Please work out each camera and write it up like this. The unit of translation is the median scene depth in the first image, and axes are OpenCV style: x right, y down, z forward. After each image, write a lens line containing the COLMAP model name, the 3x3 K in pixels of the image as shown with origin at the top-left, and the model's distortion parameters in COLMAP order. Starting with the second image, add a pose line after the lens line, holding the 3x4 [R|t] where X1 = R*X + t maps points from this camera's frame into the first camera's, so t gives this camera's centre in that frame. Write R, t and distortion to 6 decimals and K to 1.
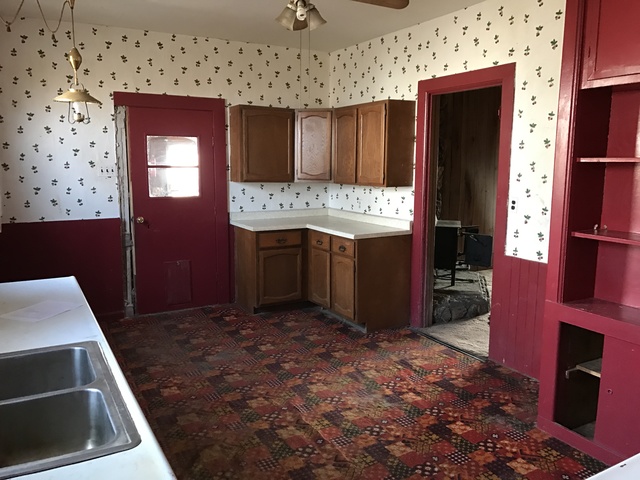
lens RADIAL K [[531.3, 0, 317.6], [0, 531.3, 236.8], [0, 0, 1]] dist [0.039750, -0.001916]
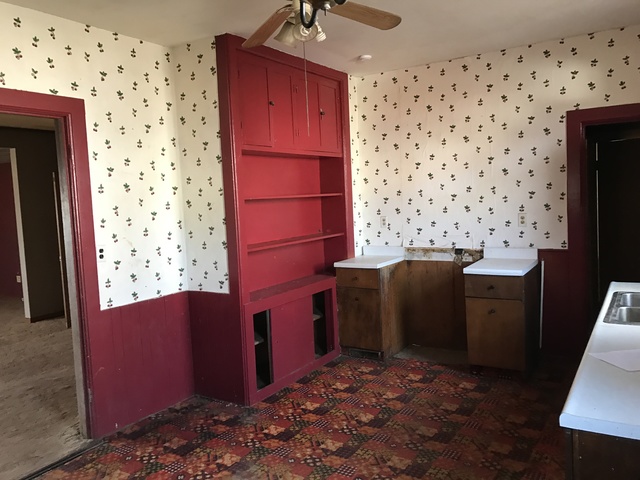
lens RADIAL K [[531.3, 0, 317.6], [0, 531.3, 236.8], [0, 0, 1]] dist [0.039750, -0.001916]
pose [[-0.475017, -0.048009, 0.878666, -0.633423], [0.173670, 0.973757, 0.147093, -0.162916], [-0.862669, 0.222469, -0.454213, 1.122894]]
